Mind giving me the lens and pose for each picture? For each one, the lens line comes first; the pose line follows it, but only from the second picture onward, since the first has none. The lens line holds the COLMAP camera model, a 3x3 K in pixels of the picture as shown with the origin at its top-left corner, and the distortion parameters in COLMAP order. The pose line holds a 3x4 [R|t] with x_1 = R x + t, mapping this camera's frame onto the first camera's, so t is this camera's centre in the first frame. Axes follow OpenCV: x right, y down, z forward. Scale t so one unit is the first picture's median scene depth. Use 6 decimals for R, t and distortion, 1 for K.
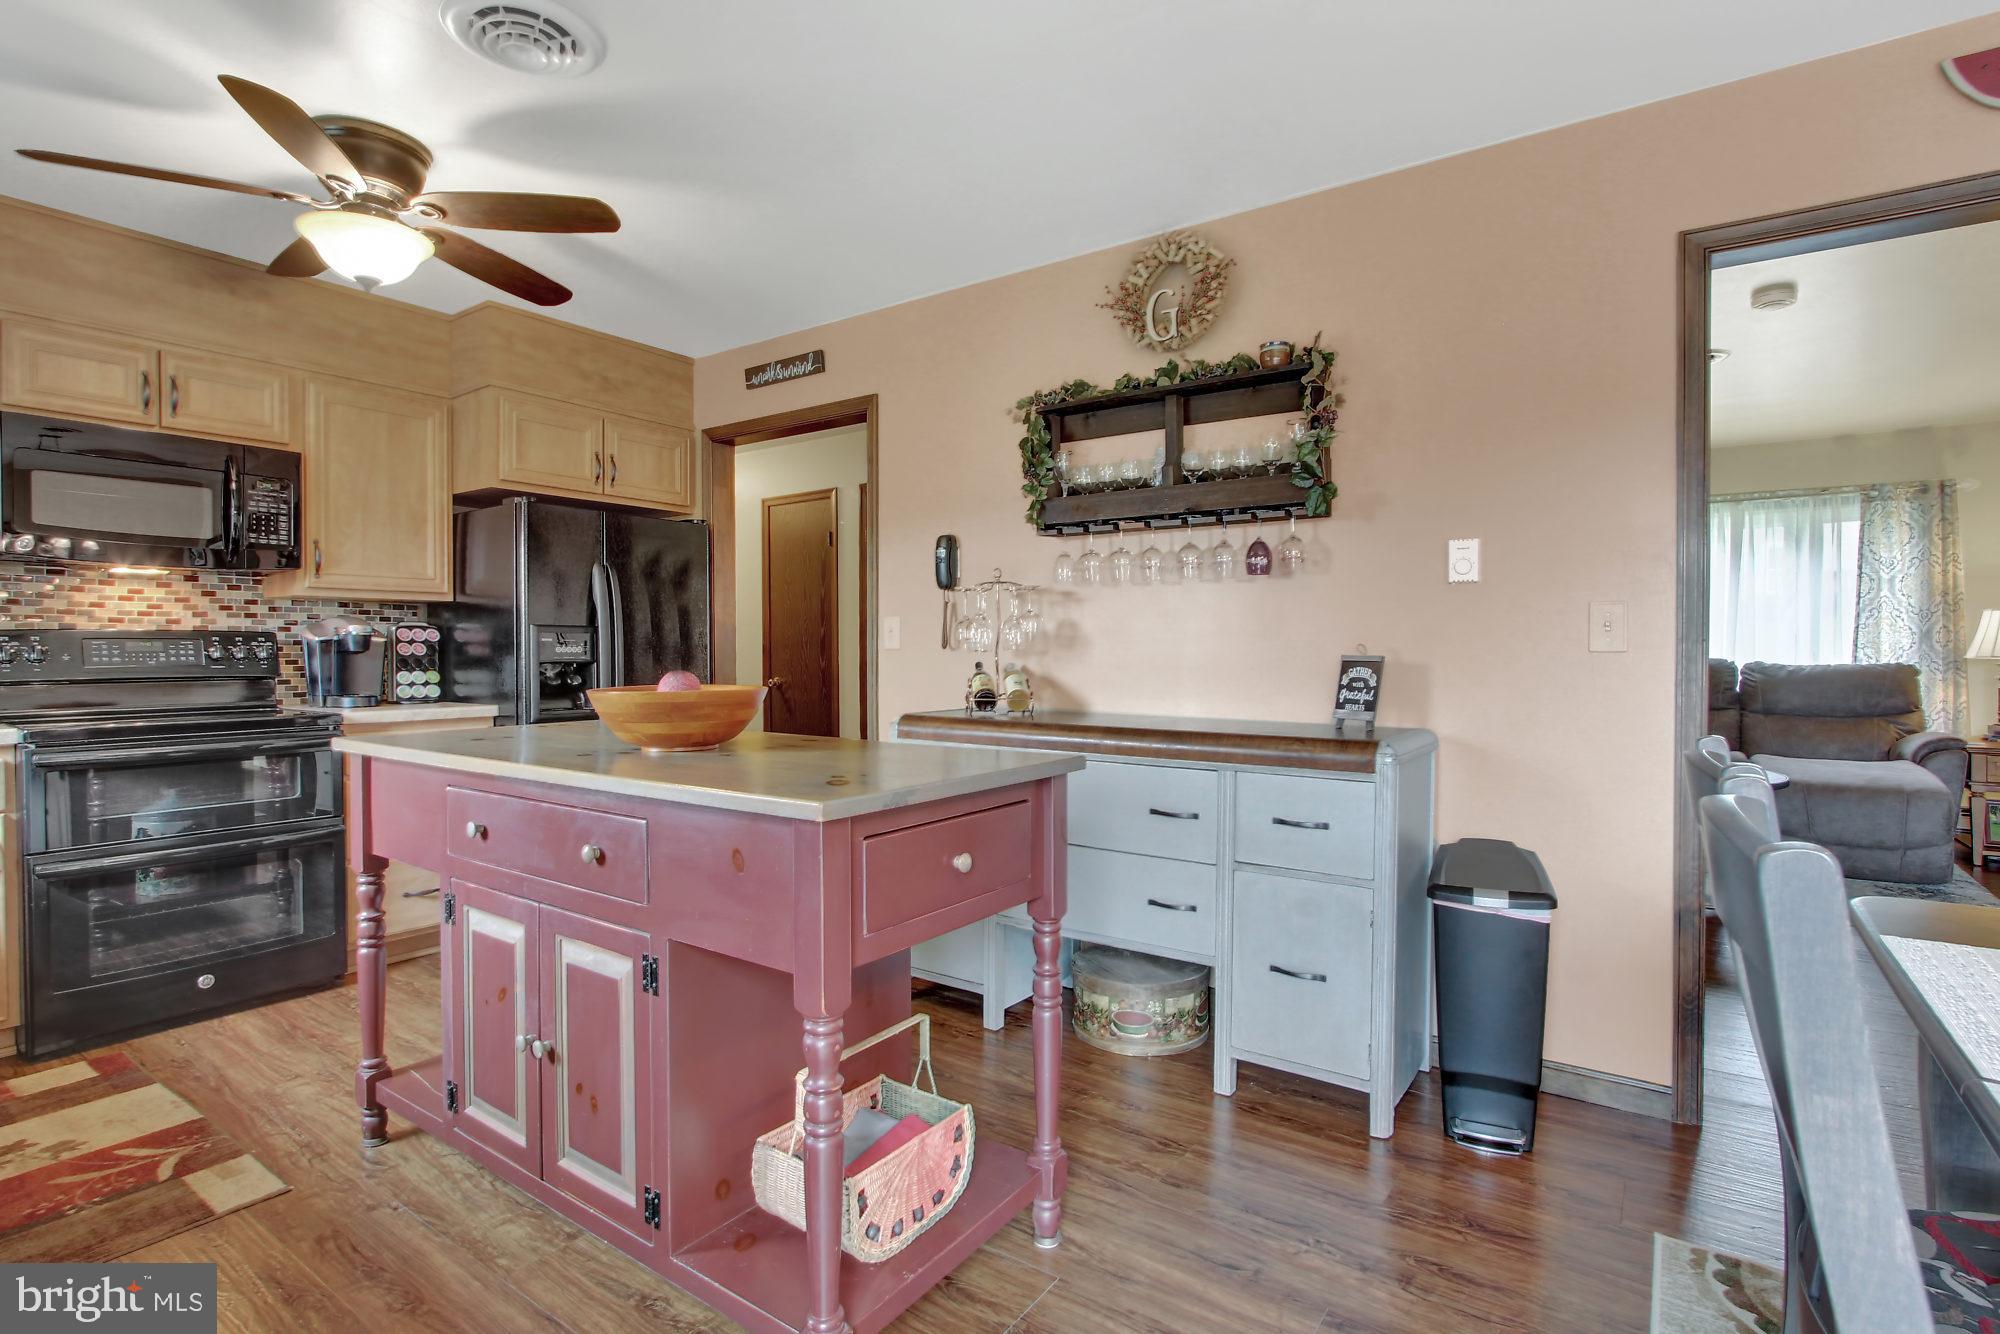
lens RADIAL K [[979.8, 0, 996.9], [0, 979.8, 648.2], [0, 0, 1]] dist [-0.021079, 0.004069]
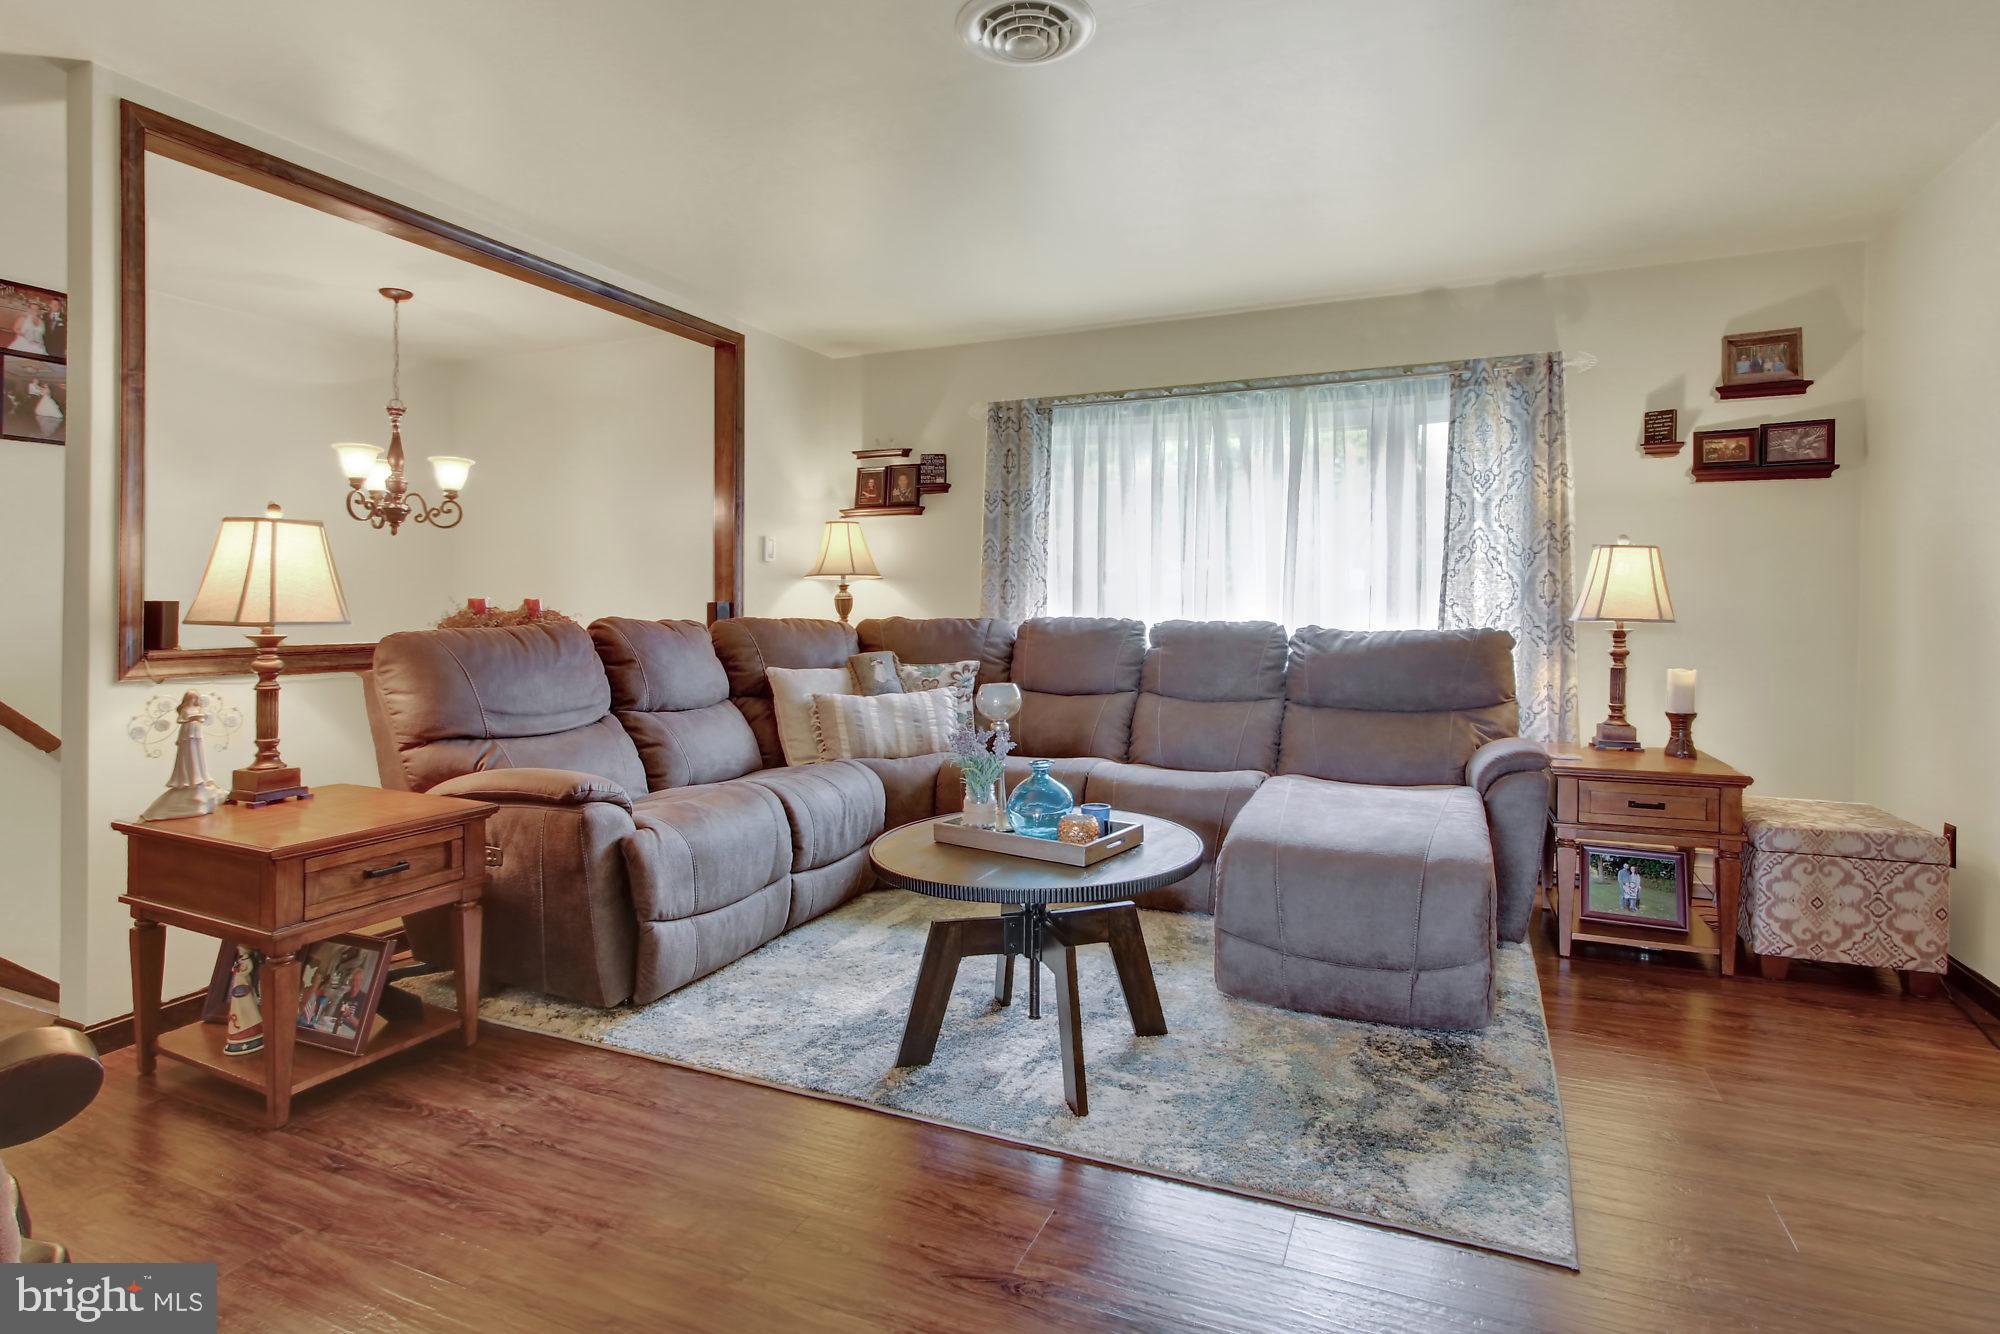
lens RADIAL K [[979.8, 0, 1040.9], [0, 979.8, 620.3], [0, 0, 1]] dist [-0.021079, 0.004069]
pose [[0.981995, -0.001124, 0.188905, 0.509483], [-0.001266, 0.999921, 0.012532, 0.001744], [-0.188904, -0.012545, 0.981915, 0.404114]]
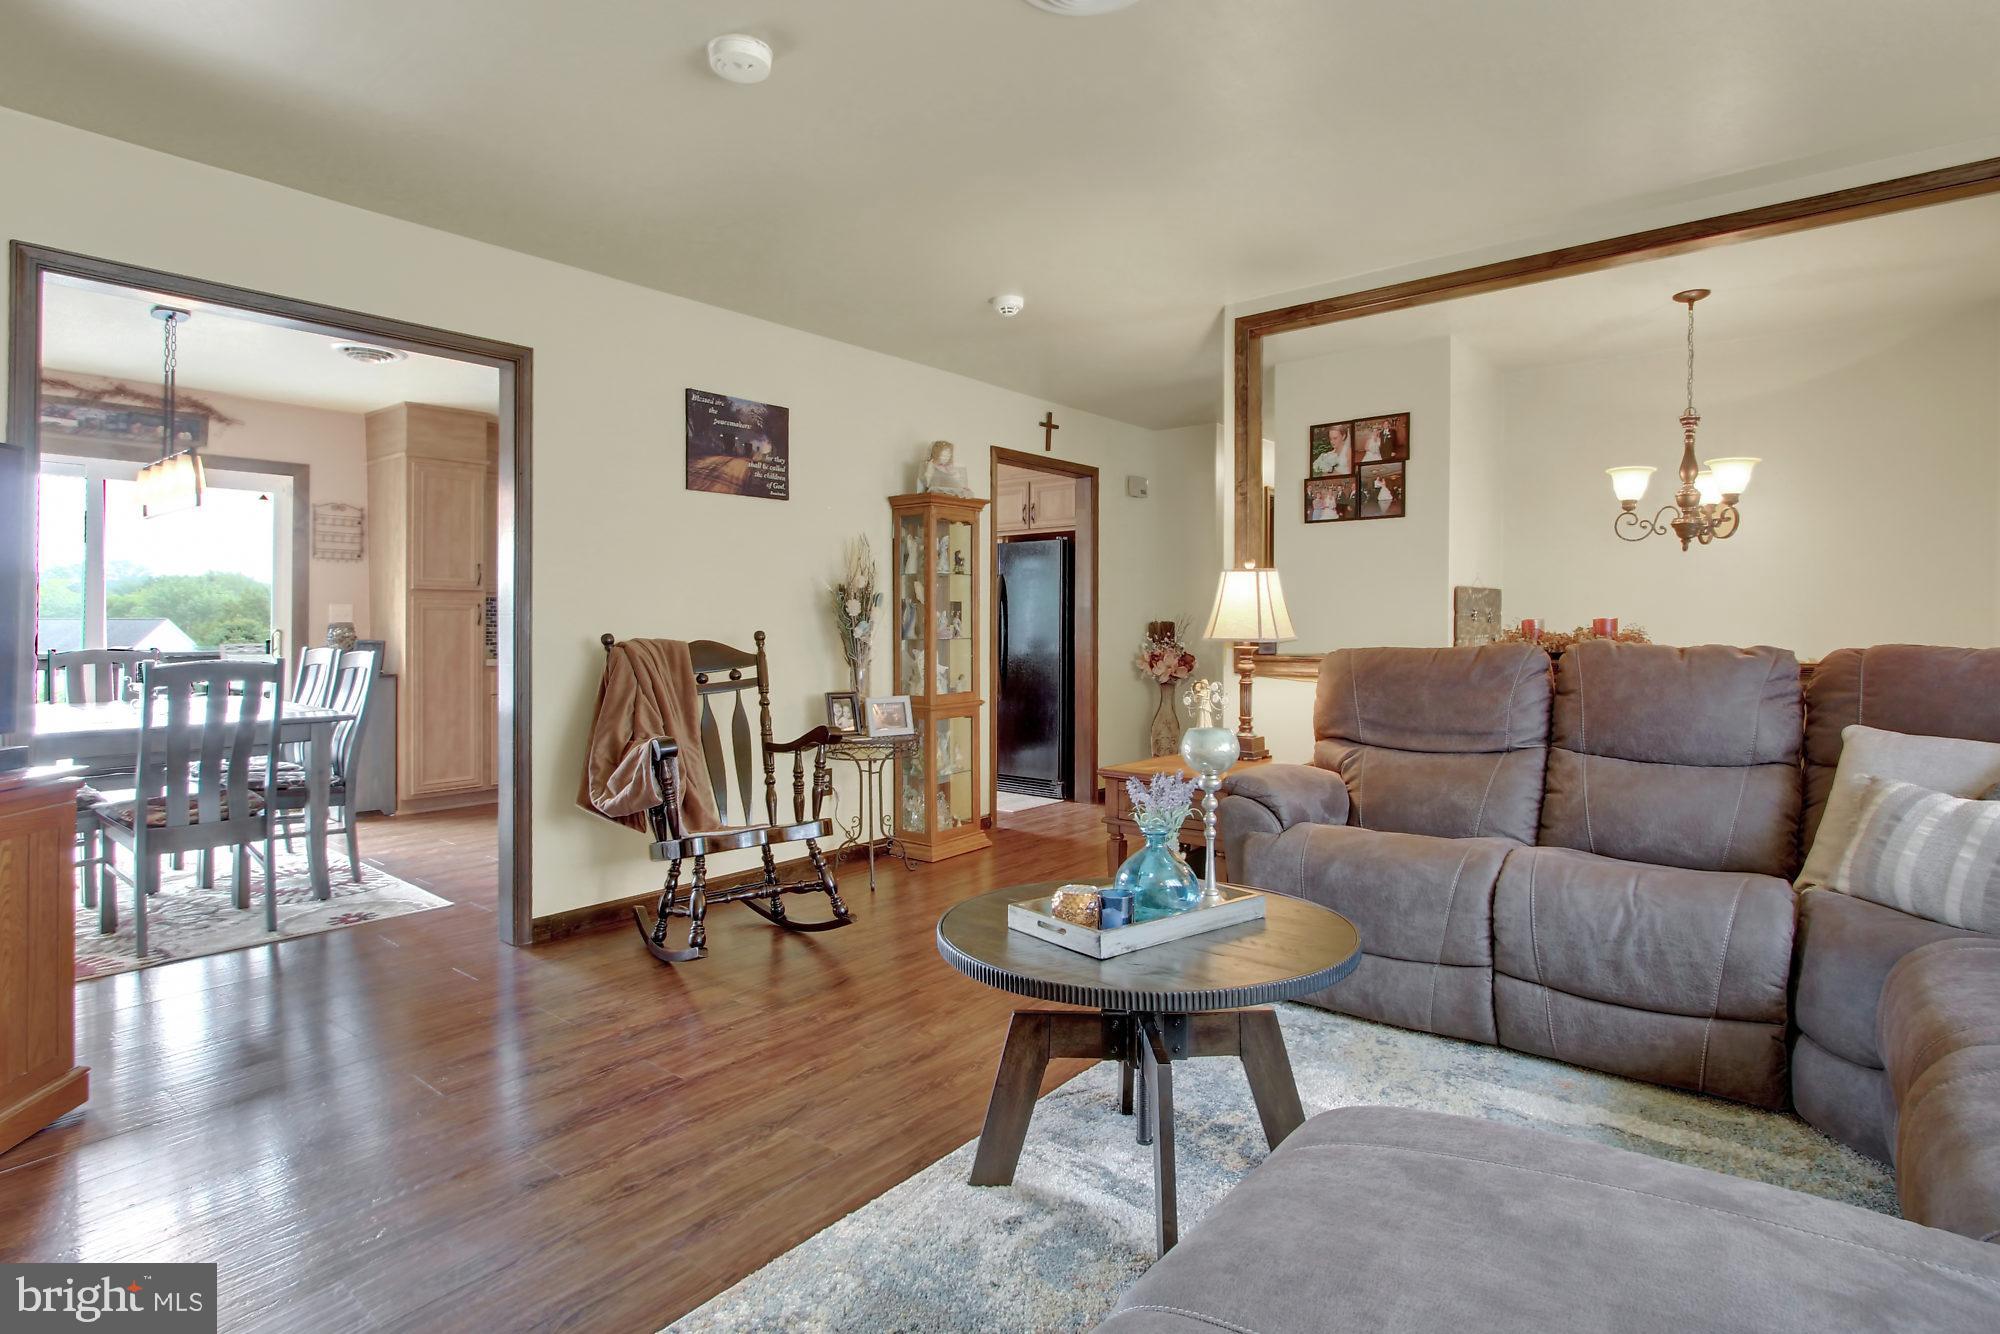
lens RADIAL K [[979.8, 0, 986.1], [0, 979.8, 616.5], [0, 0, 1]] dist [-0.021079, 0.004069]
pose [[-0.068462, -0.003979, -0.997646, 0.906504], [0.002476, 0.999988, -0.004158, -0.003591], [0.997651, -0.002755, -0.068452, 0.763617]]
